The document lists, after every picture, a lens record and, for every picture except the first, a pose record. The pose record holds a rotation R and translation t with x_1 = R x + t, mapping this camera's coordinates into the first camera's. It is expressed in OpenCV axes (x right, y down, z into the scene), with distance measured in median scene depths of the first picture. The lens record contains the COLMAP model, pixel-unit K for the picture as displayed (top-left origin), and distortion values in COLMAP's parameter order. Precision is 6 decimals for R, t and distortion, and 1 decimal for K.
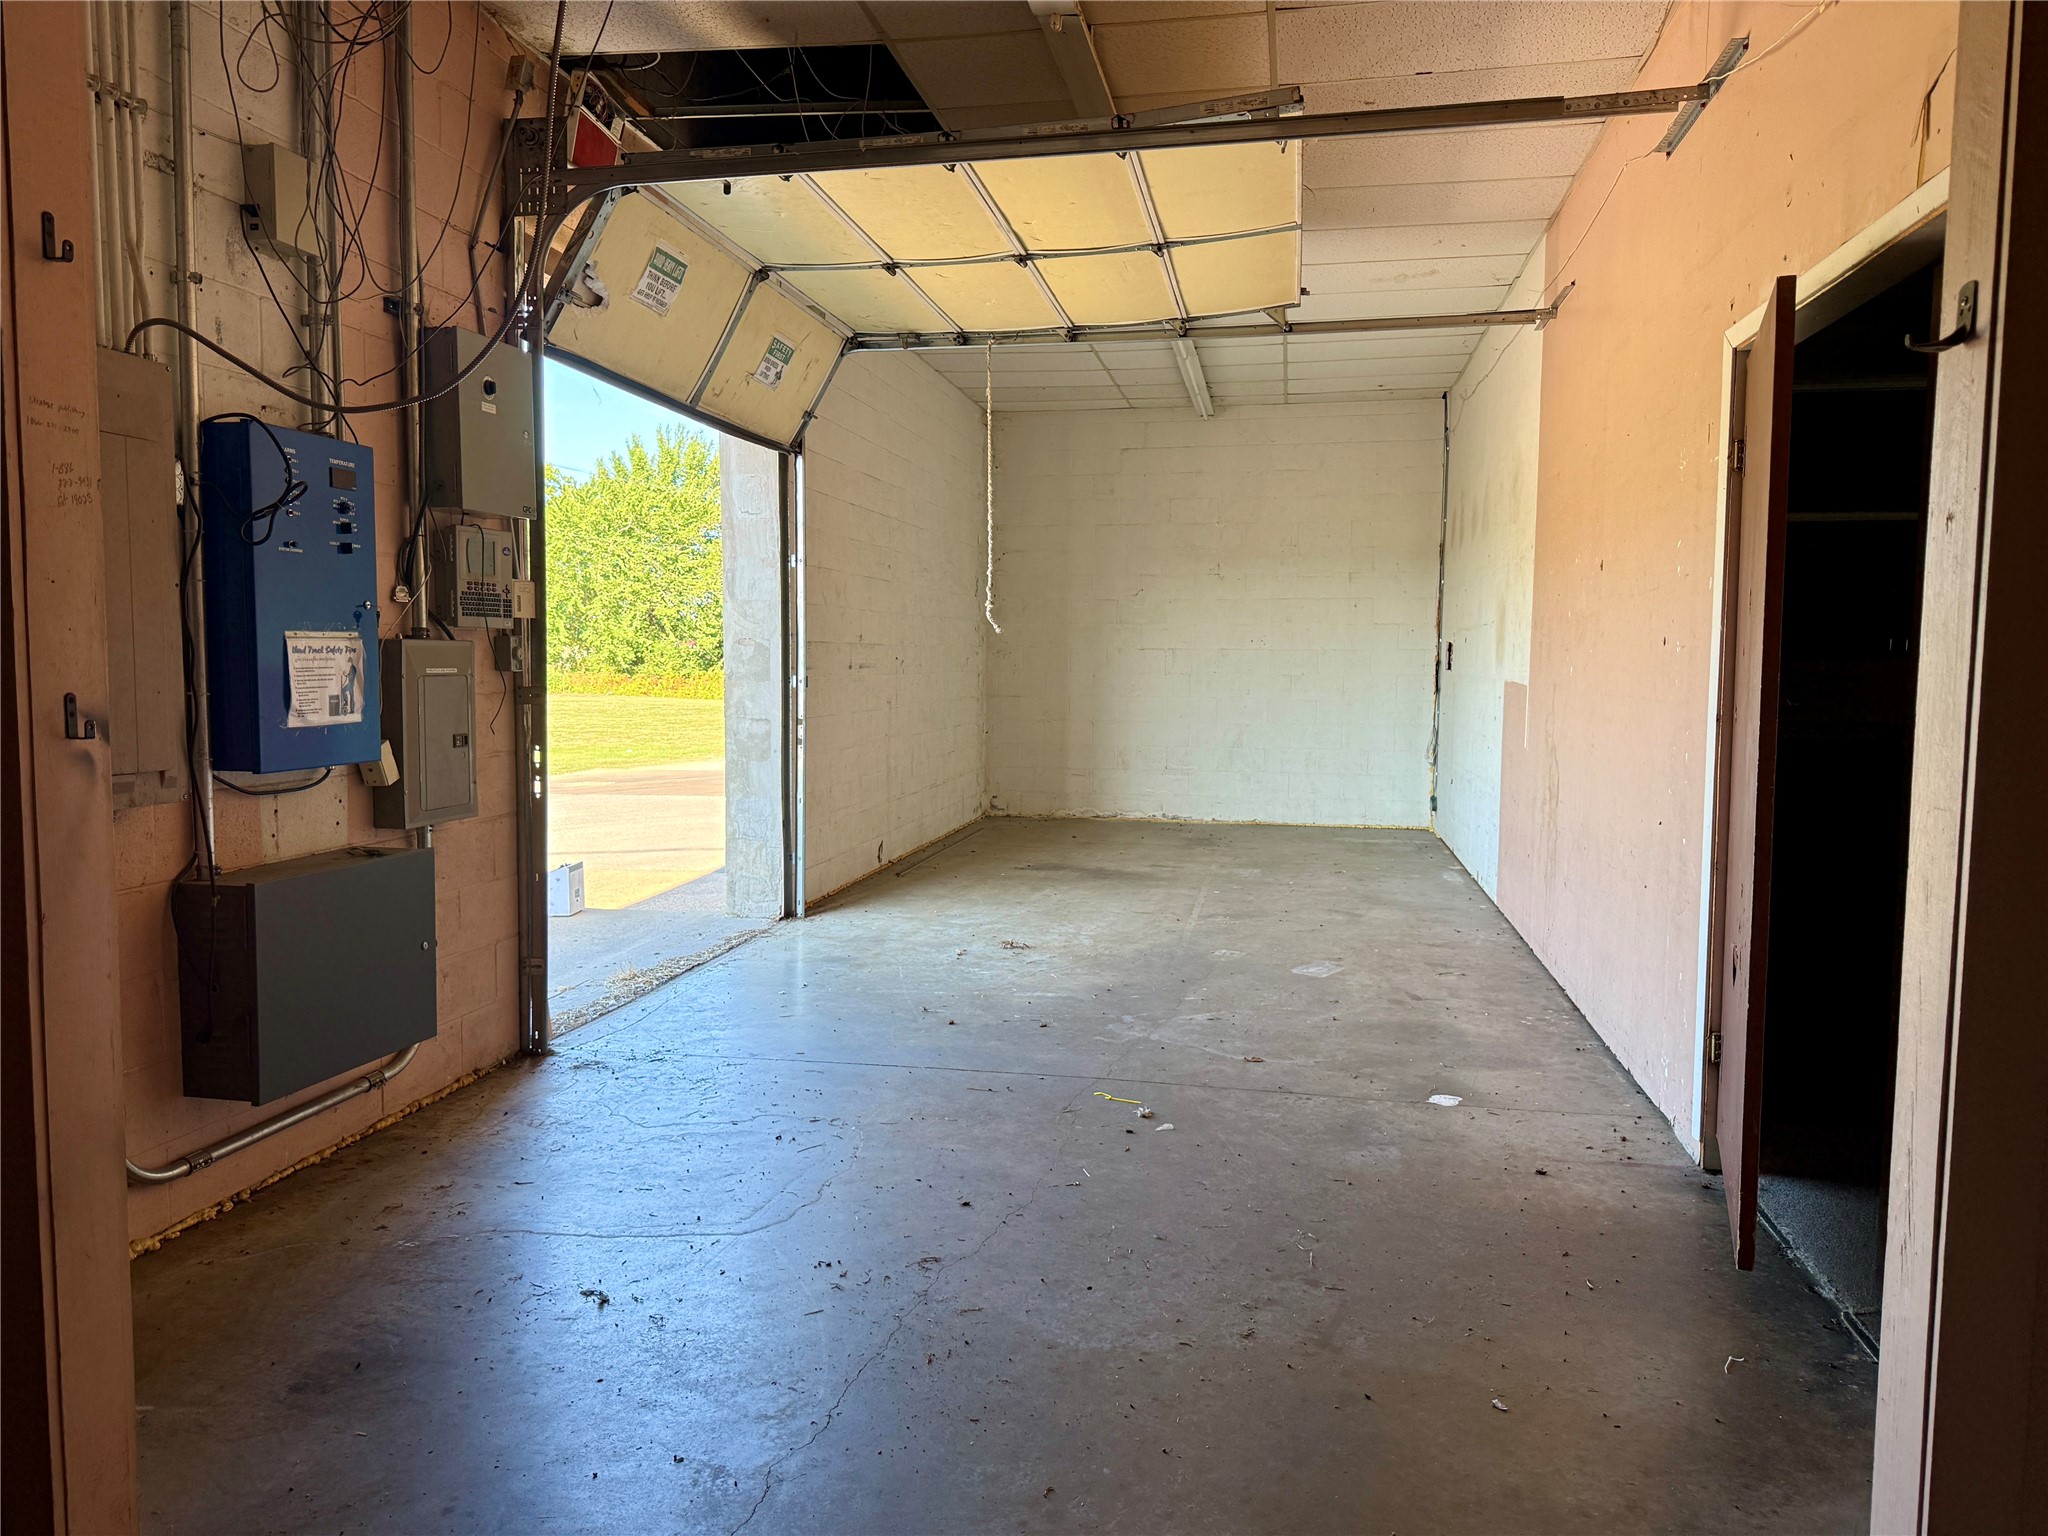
lens RADIAL K [[1445.9, 0, 1013.8], [0, 1445.9, 766.1], [0, 0, 1]] dist [0.053186, -0.063430]
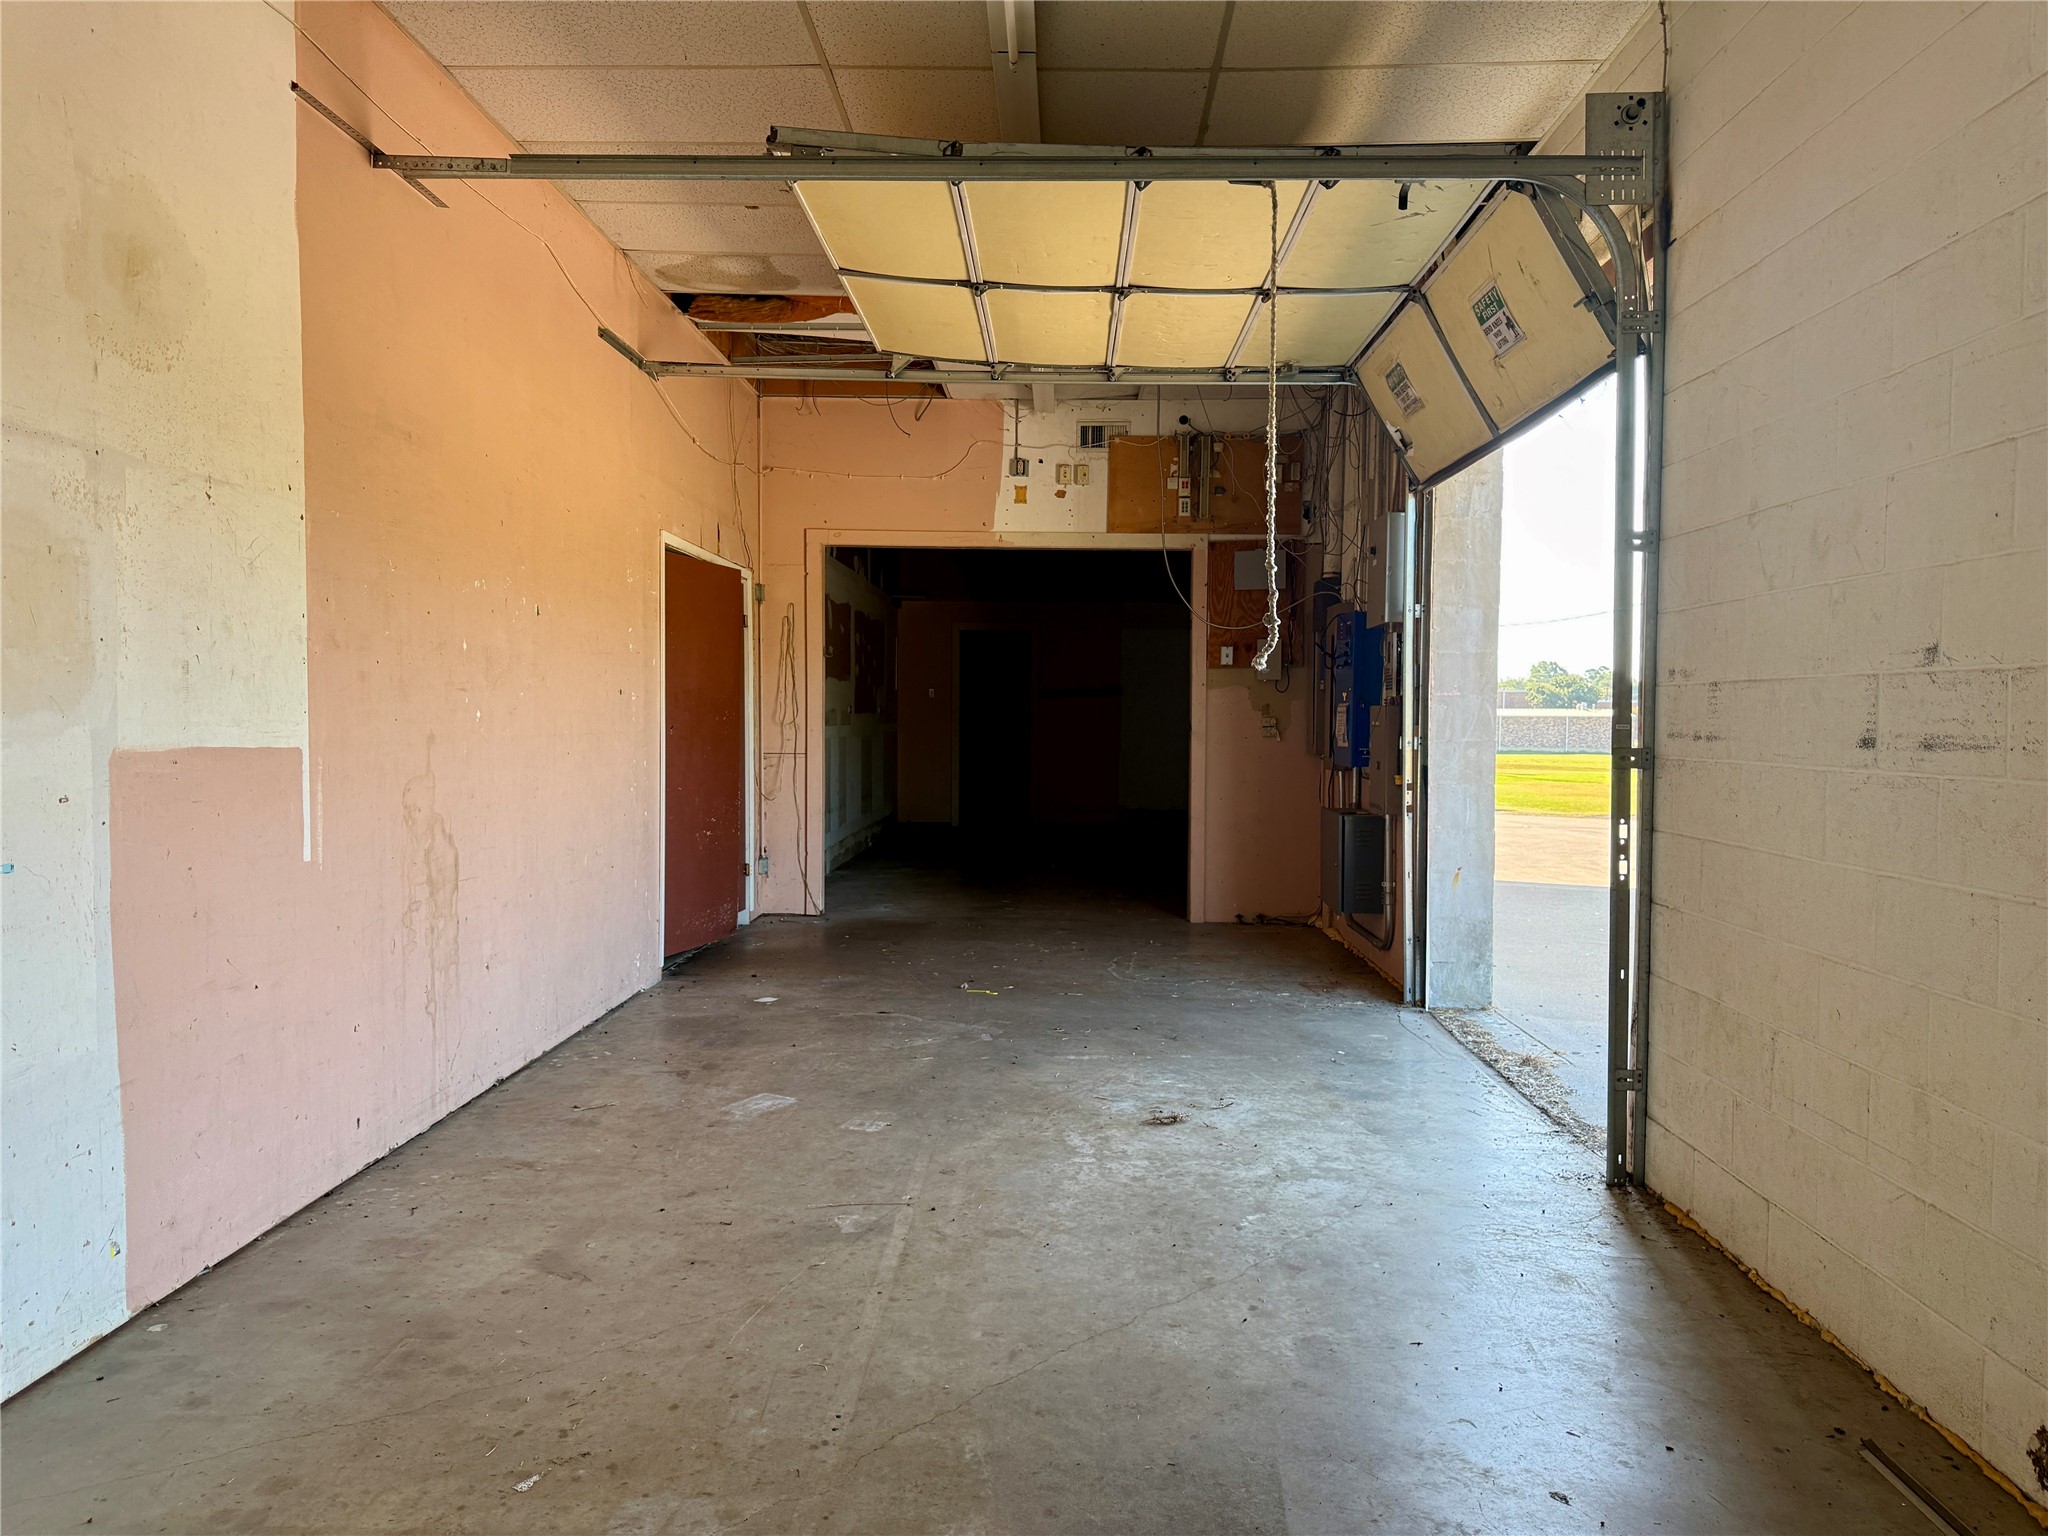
lens RADIAL K [[1445.9, 0, 1025.1], [0, 1445.9, 767.5], [0, 0, 1]] dist [0.053186, -0.063430]
pose [[-0.986607, -0.012341, -0.162646, 0.194566], [-0.030079, 0.993798, 0.107052, -0.123740], [0.160316, 0.110511, -0.980860, 1.735919]]
